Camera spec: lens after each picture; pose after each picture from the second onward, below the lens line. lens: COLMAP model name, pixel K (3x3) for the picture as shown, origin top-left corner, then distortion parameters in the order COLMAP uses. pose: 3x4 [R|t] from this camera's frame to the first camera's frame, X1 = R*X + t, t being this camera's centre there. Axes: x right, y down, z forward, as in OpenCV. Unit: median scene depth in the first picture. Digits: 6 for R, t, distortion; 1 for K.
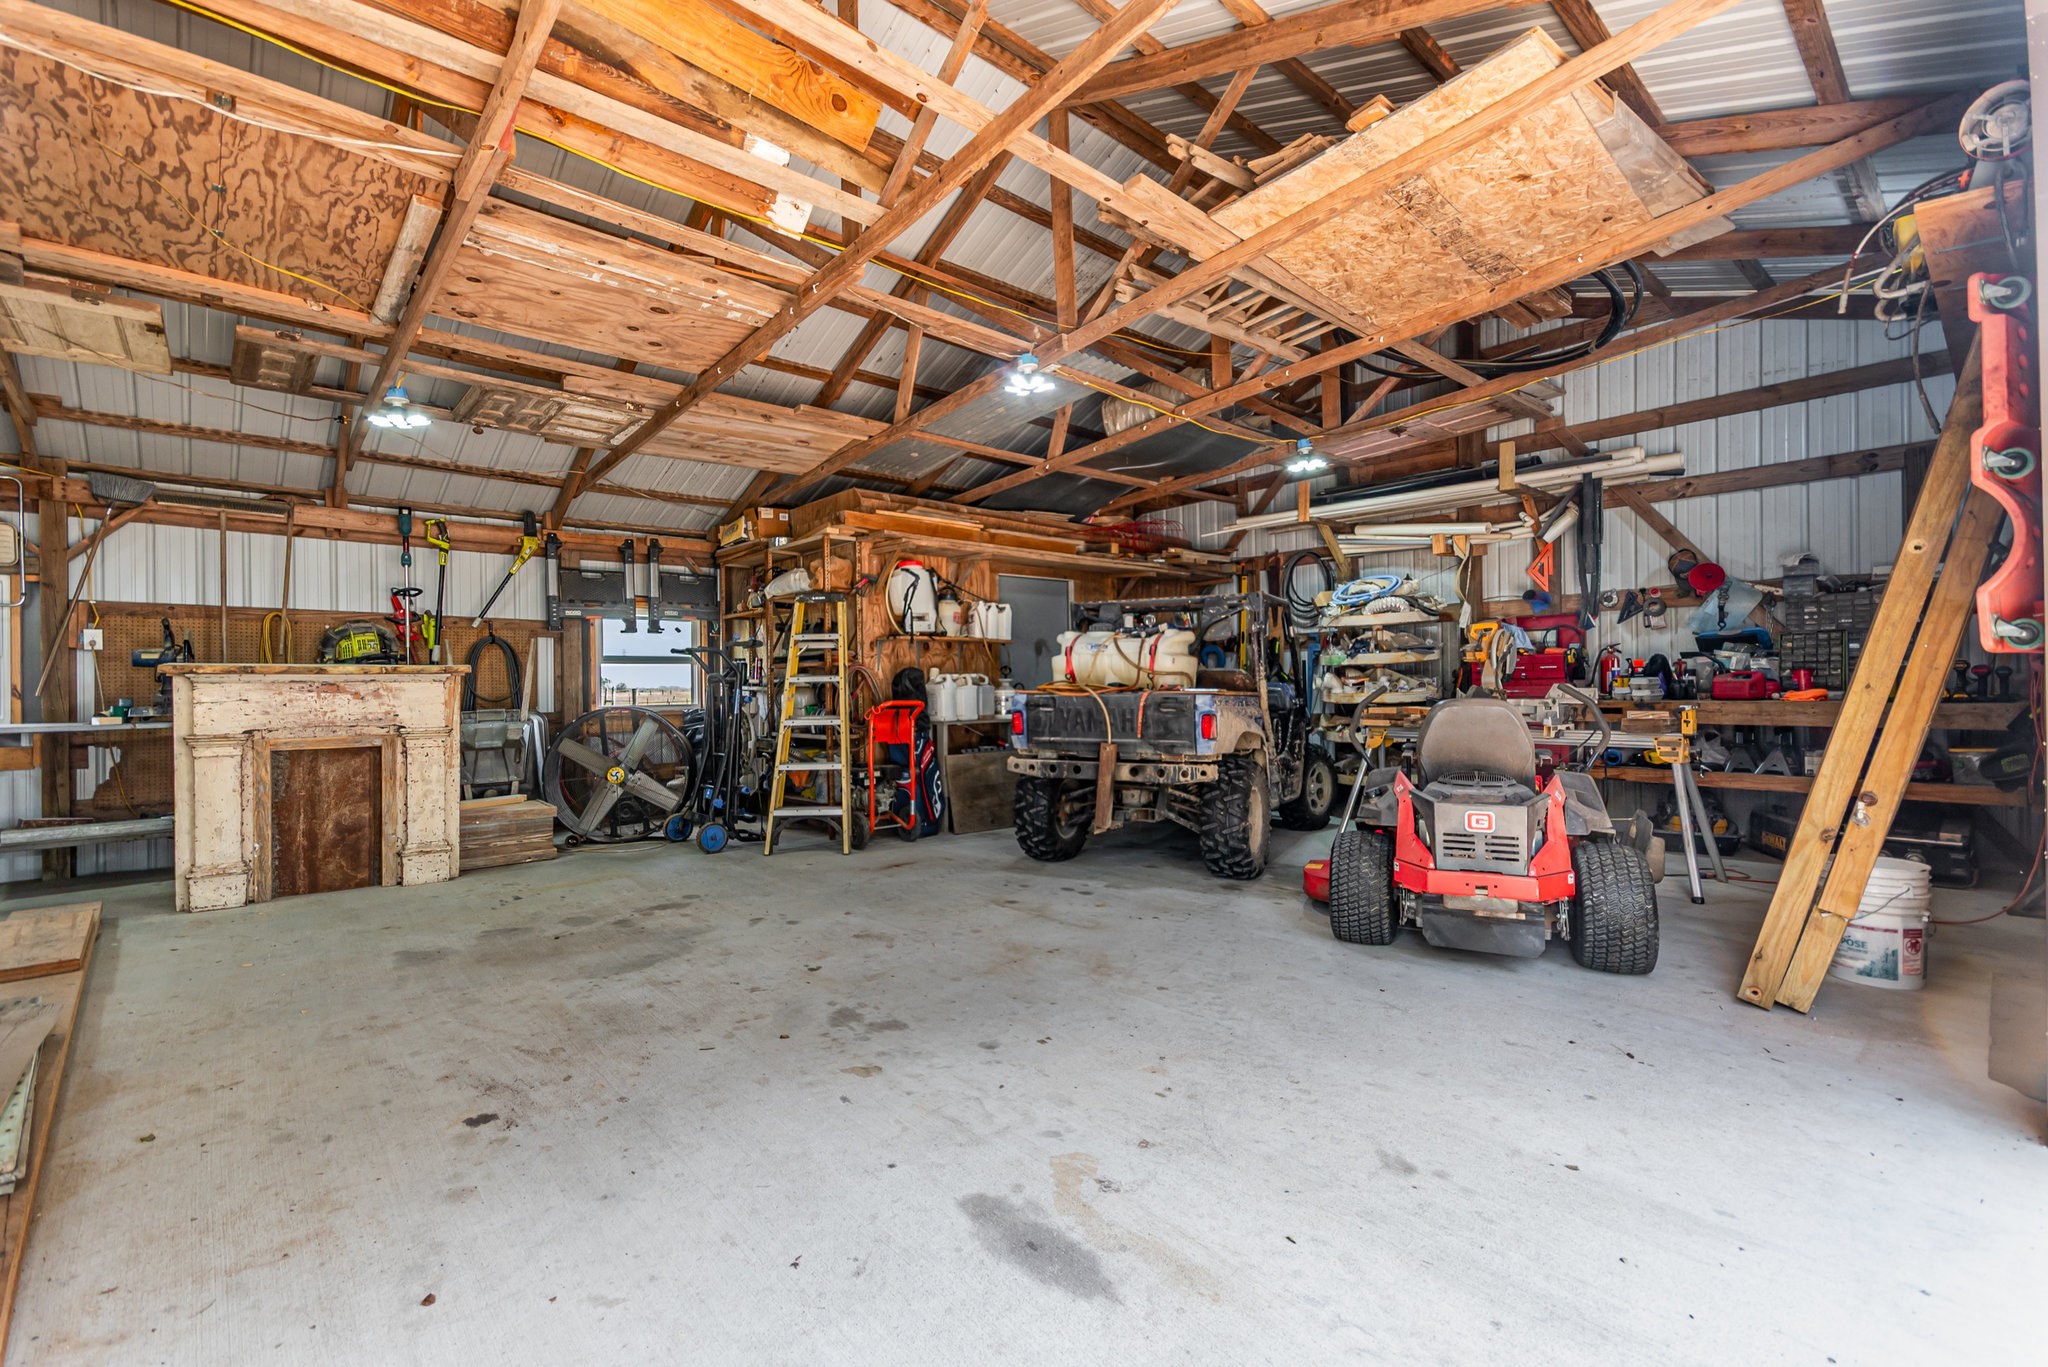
lens RADIAL K [[919.5, 0, 1021.8], [0, 919.5, 670.1], [0, 0, 1]] dist [0.027449, -0.000153]
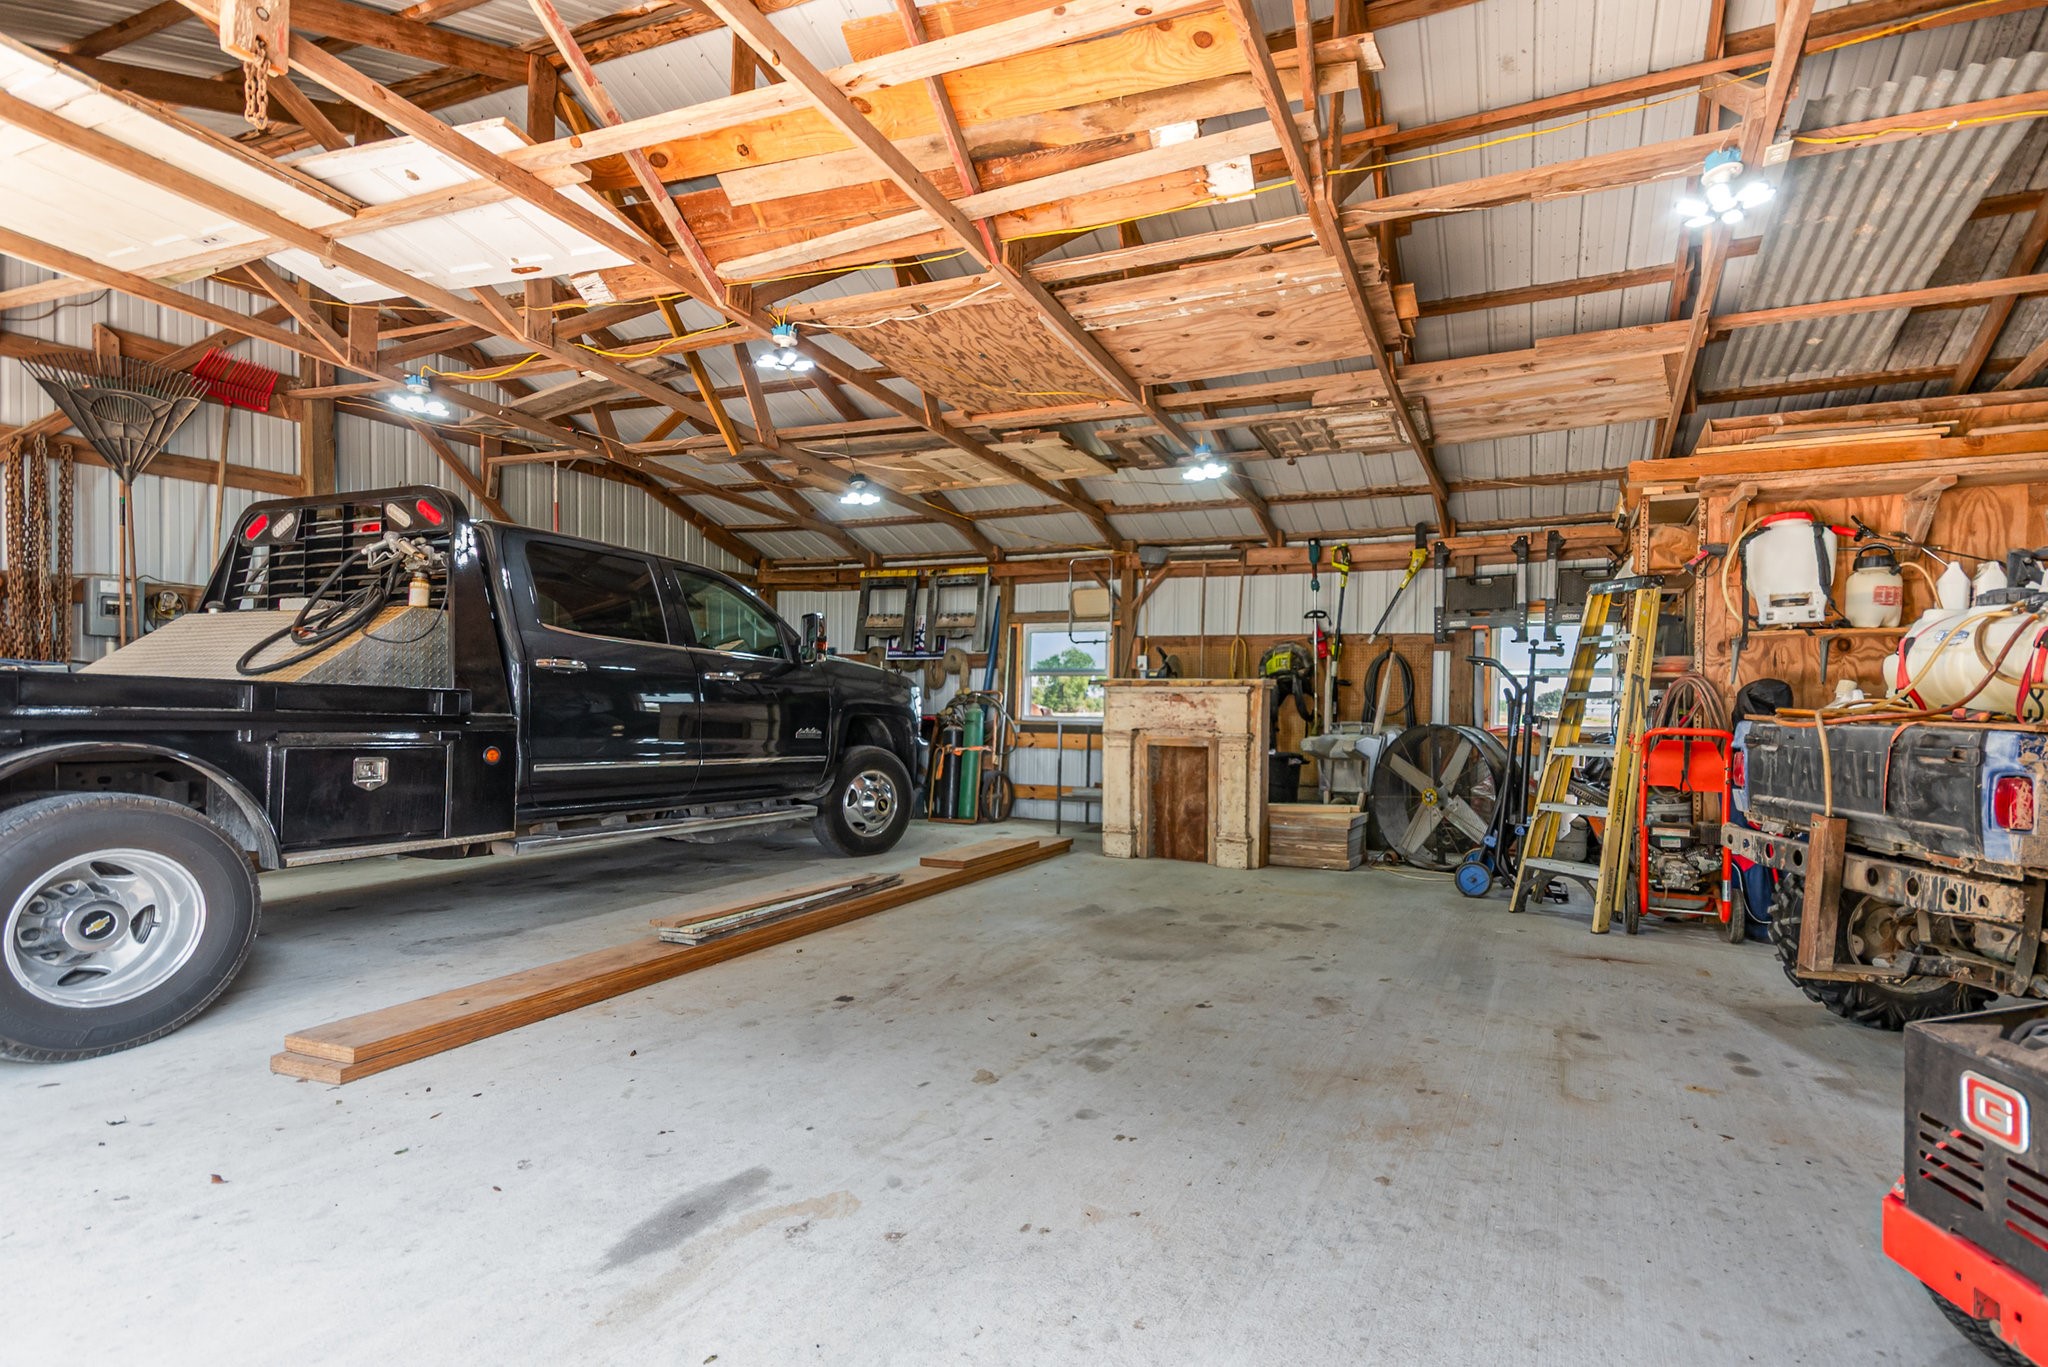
lens RADIAL K [[978.2, 0, 1022.4], [0, 978.2, 699.6], [0, 0, 1]] dist [0.032392, 0.000394]
pose [[0.397197, 0.014323, -0.917621, 0.544077], [-0.003646, 0.999895, 0.014030, 0.006024], [0.917726, -0.002227, 0.397208, 0.410177]]
